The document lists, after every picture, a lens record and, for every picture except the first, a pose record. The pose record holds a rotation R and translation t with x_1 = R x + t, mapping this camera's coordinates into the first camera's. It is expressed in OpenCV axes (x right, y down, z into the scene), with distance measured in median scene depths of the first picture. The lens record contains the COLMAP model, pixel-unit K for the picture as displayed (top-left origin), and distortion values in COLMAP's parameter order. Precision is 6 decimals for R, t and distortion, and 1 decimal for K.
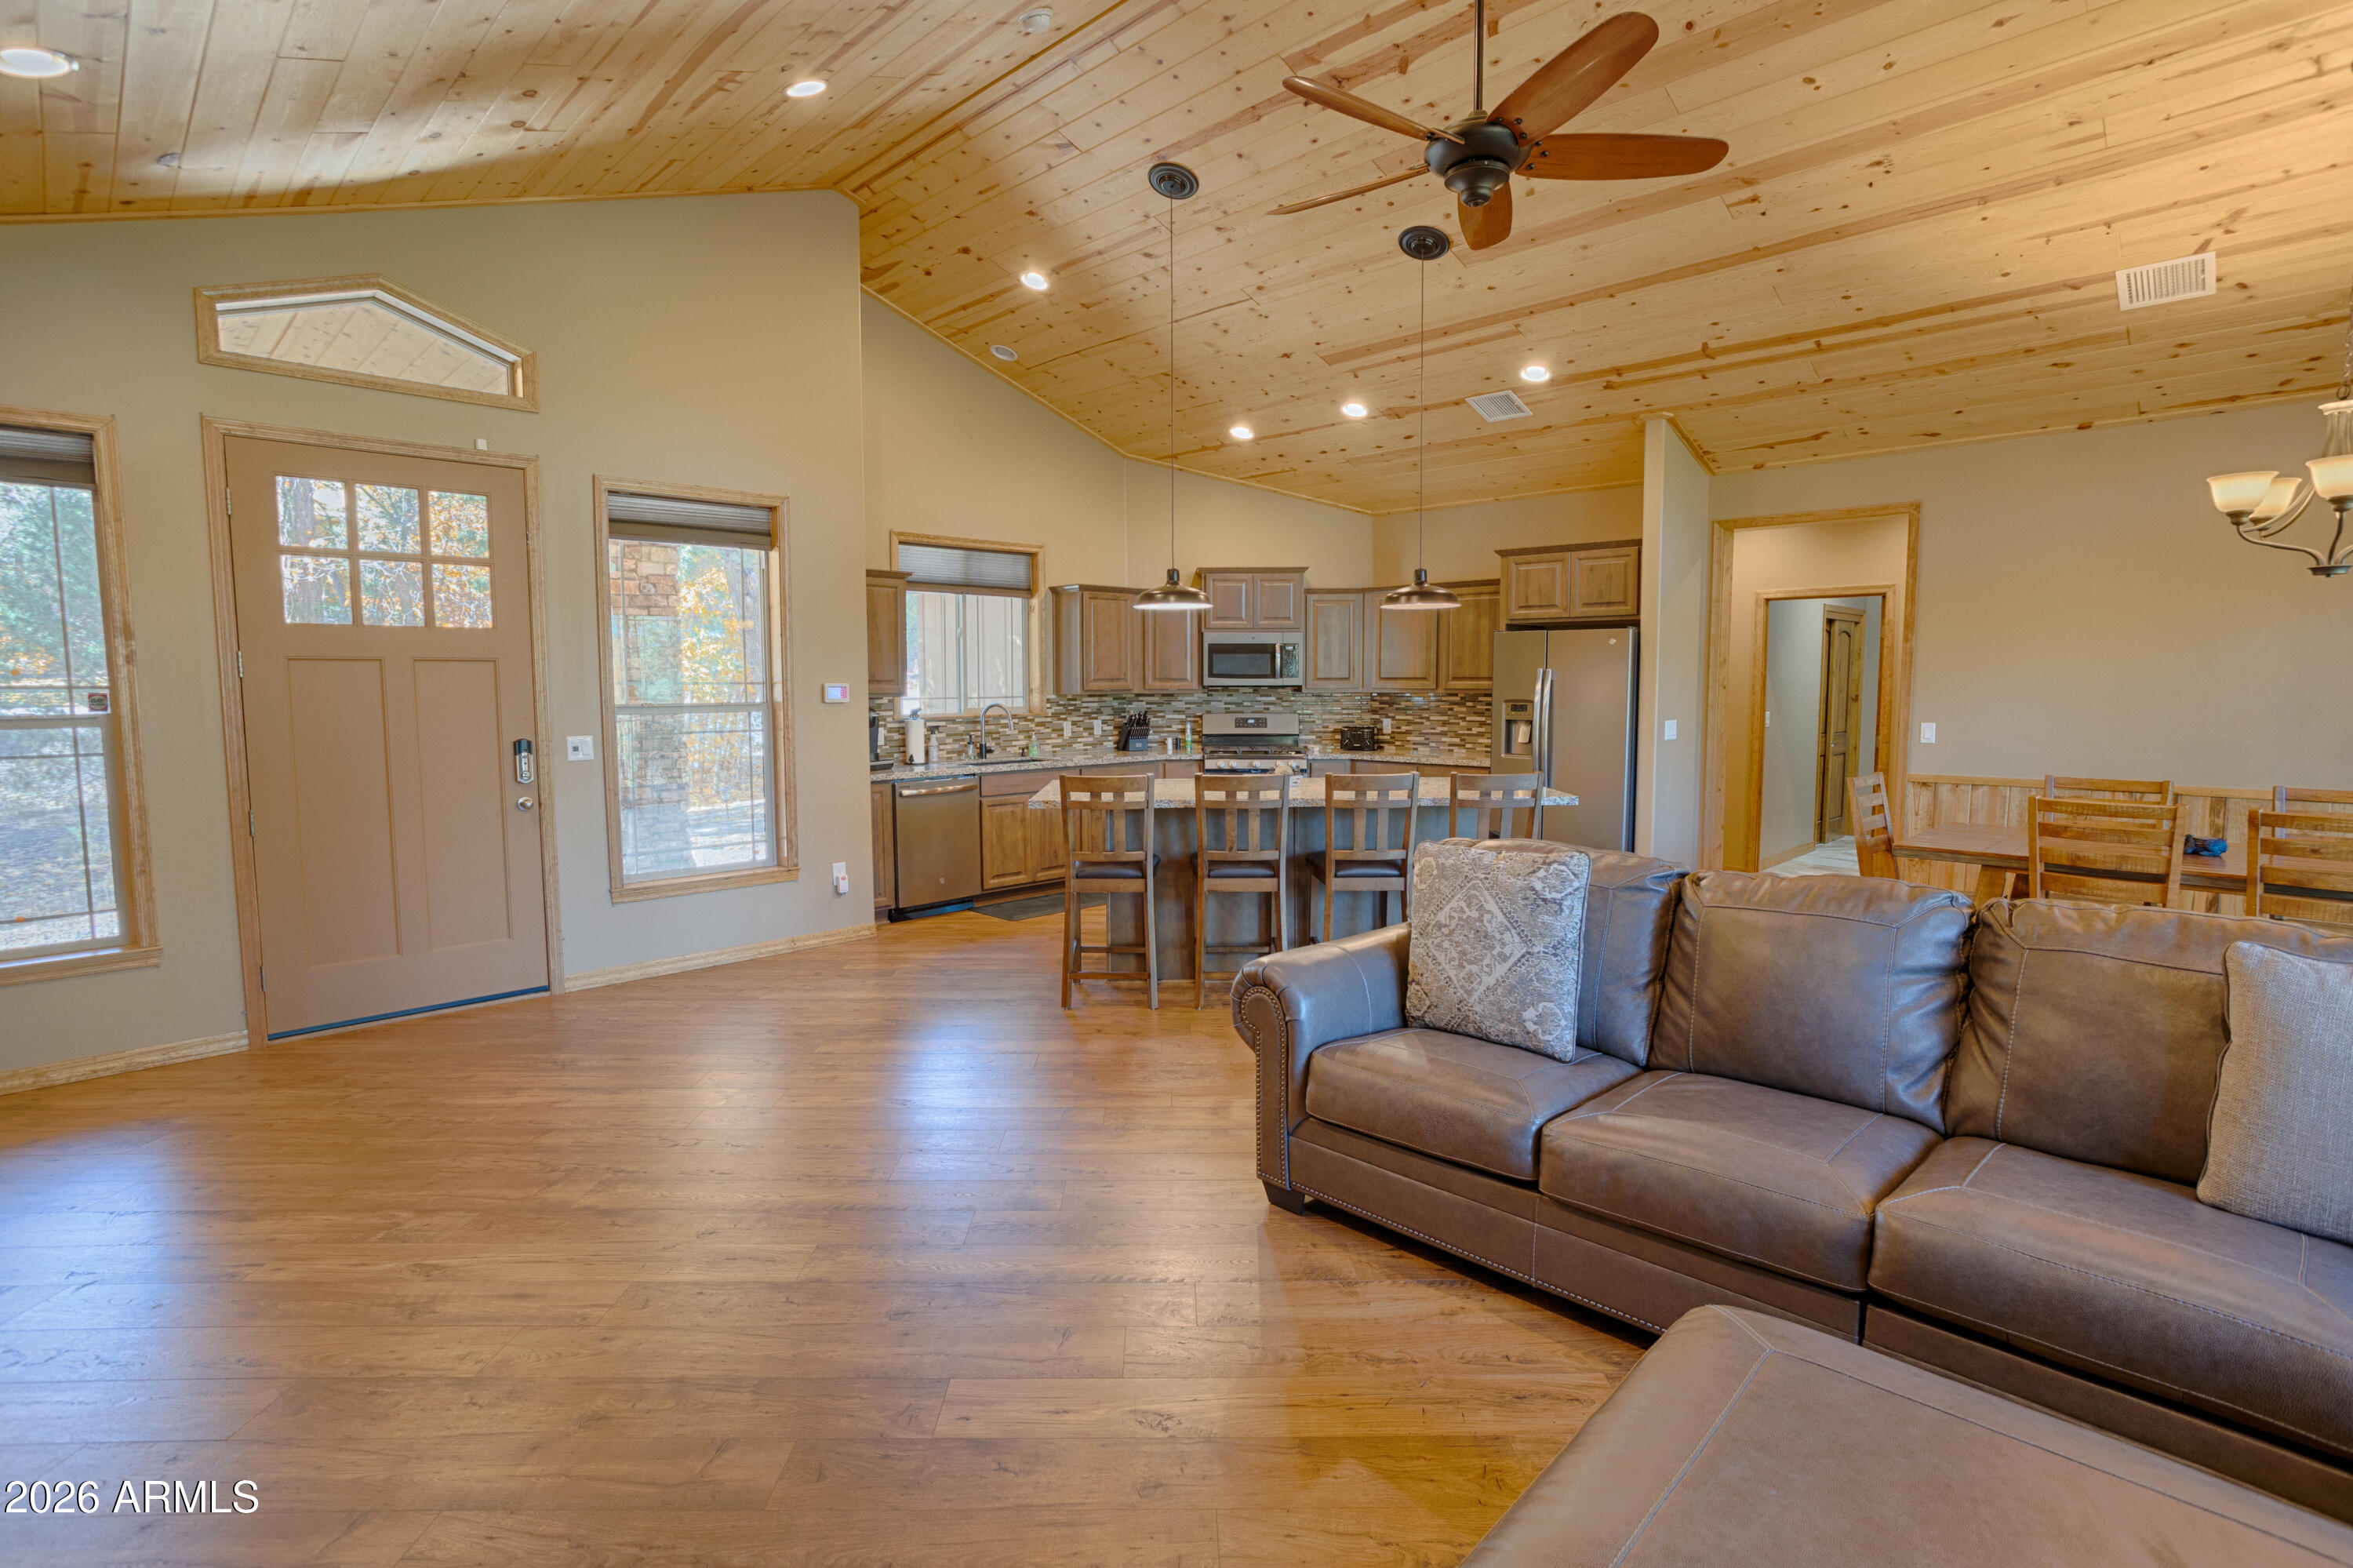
lens RADIAL K [[1139.1, 0, 1180.6], [0, 1139.1, 776.7], [0, 0, 1]] dist [-0.030599, 0.010180]
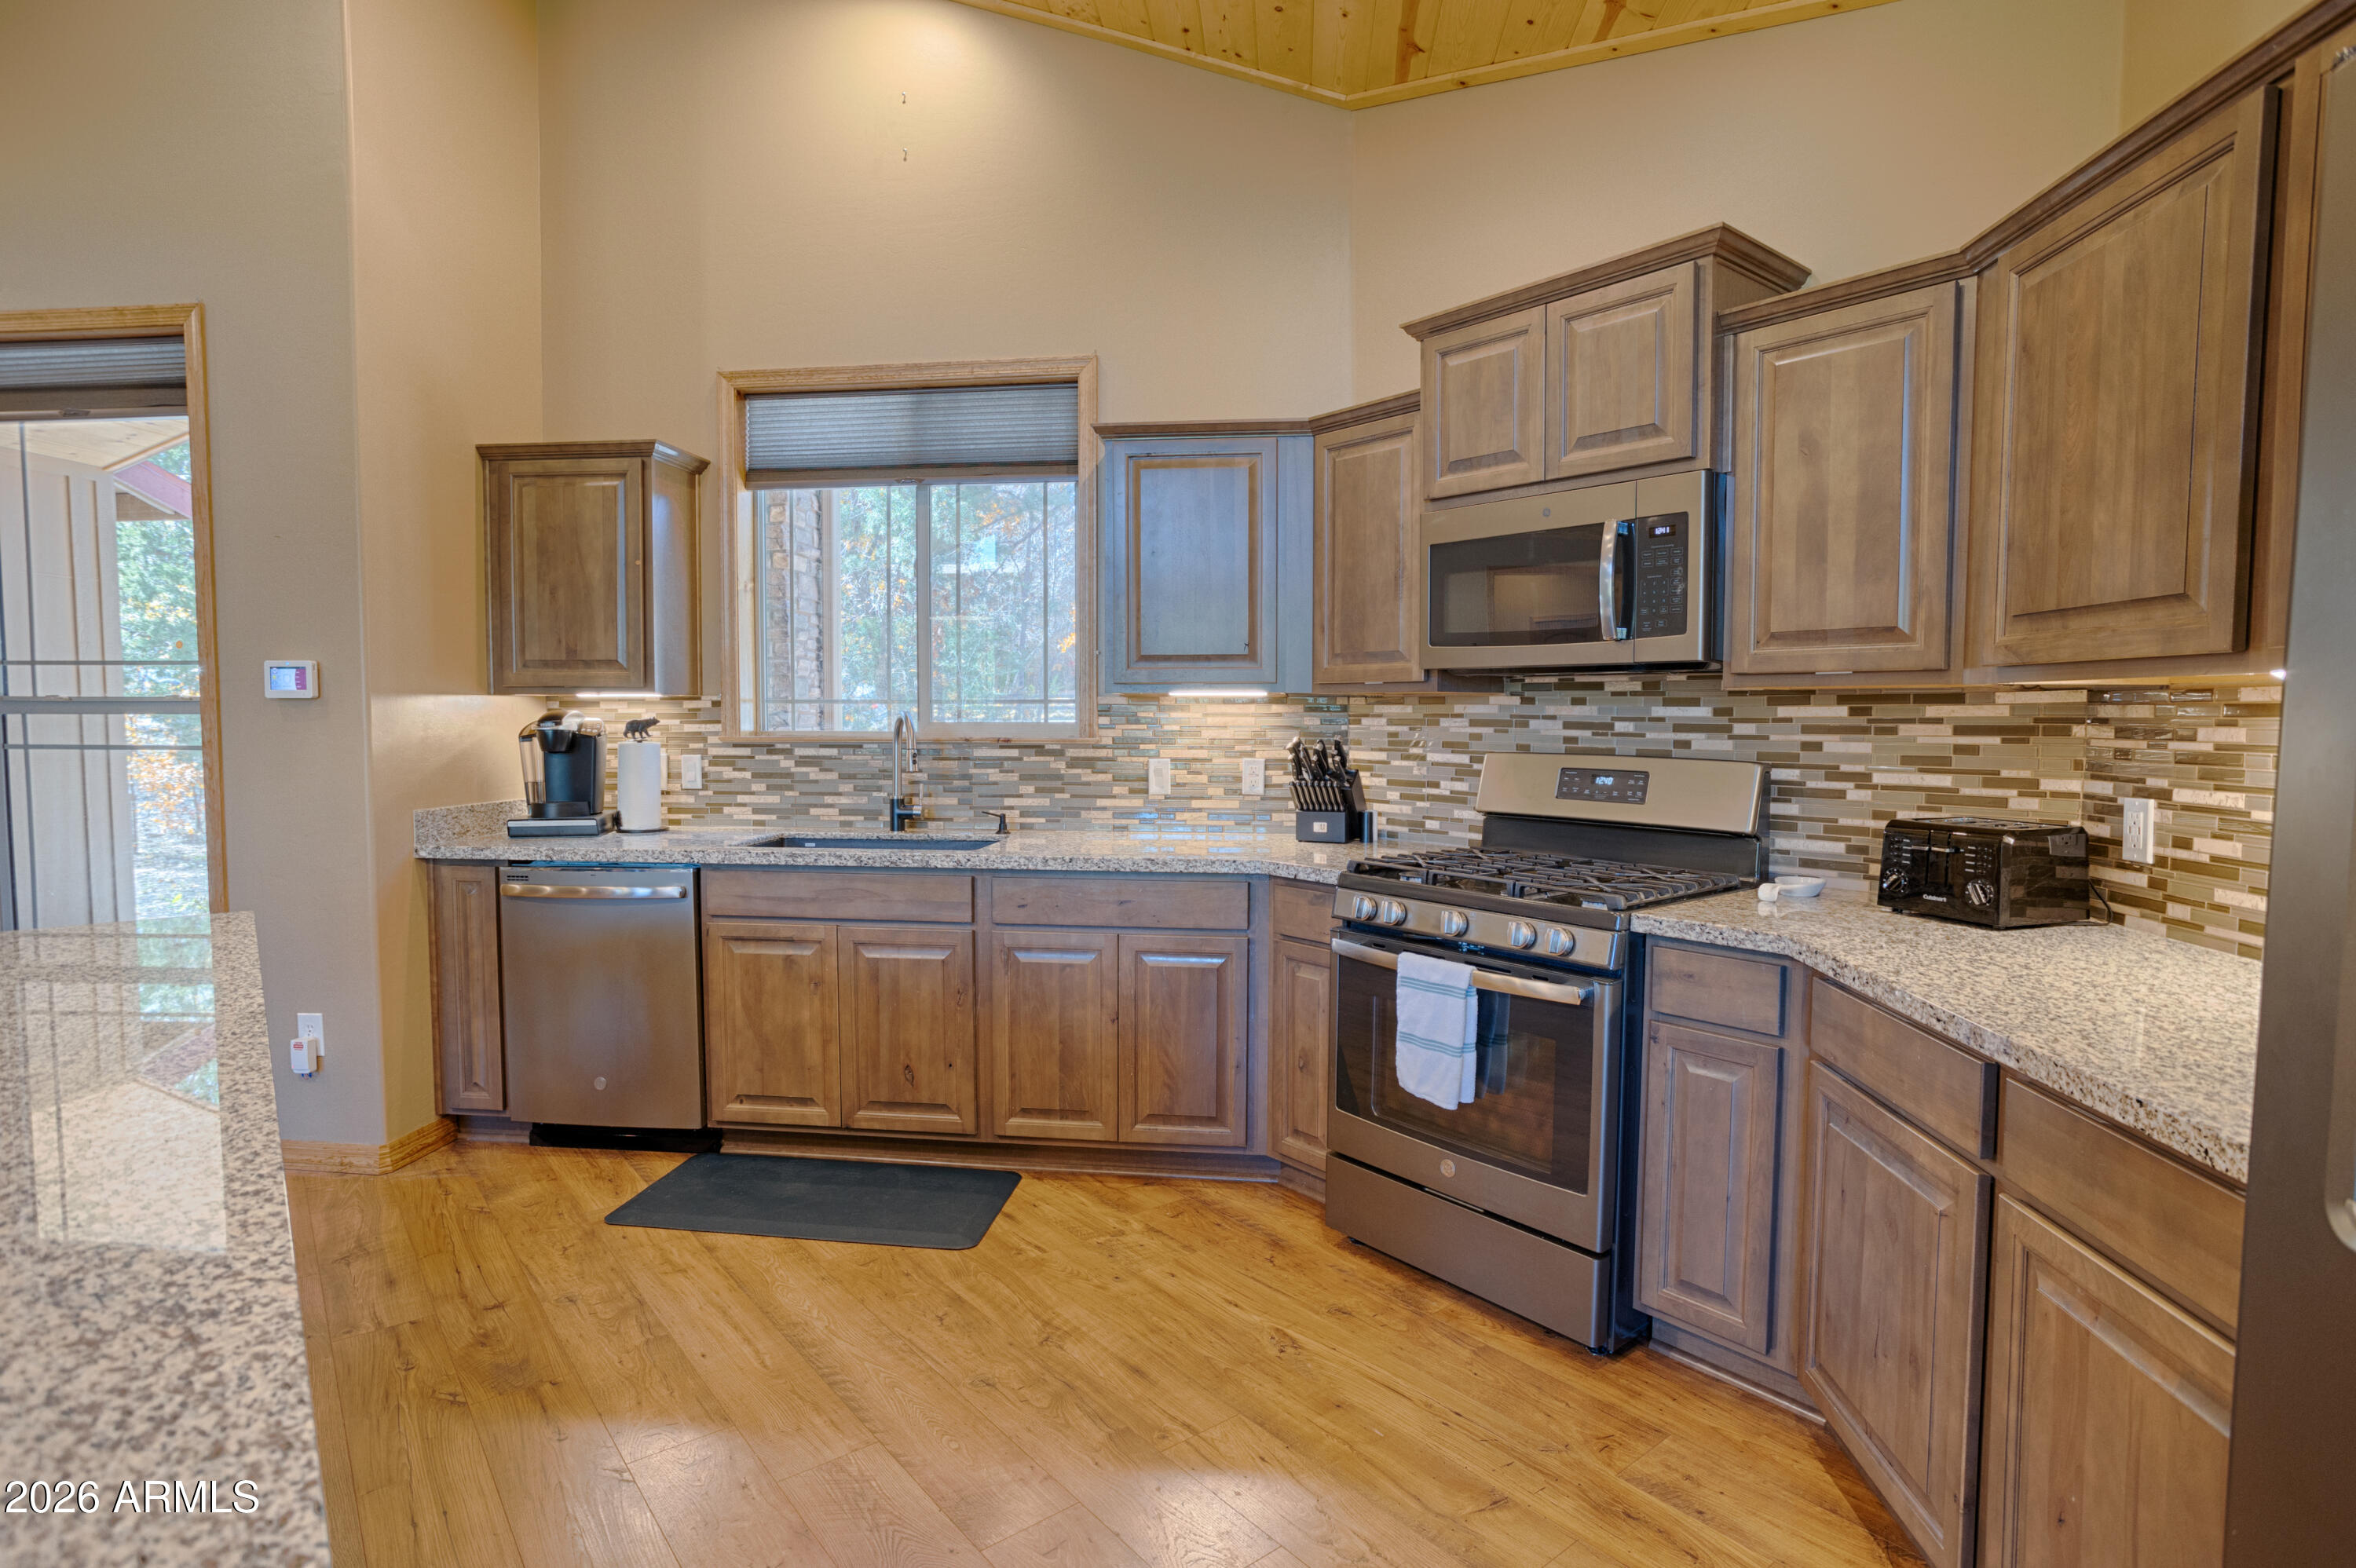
lens RADIAL K [[1162.9, 0, 1185.2], [0, 1162.9, 774.8], [0, 0, 1]] dist [-0.028443, 0.000769]
pose [[0.623414, 0.045885, -0.780544, 0.267014], [-0.072403, 0.997375, 0.000804, -0.046586], [0.778532, 0.056013, 0.625100, 0.777699]]
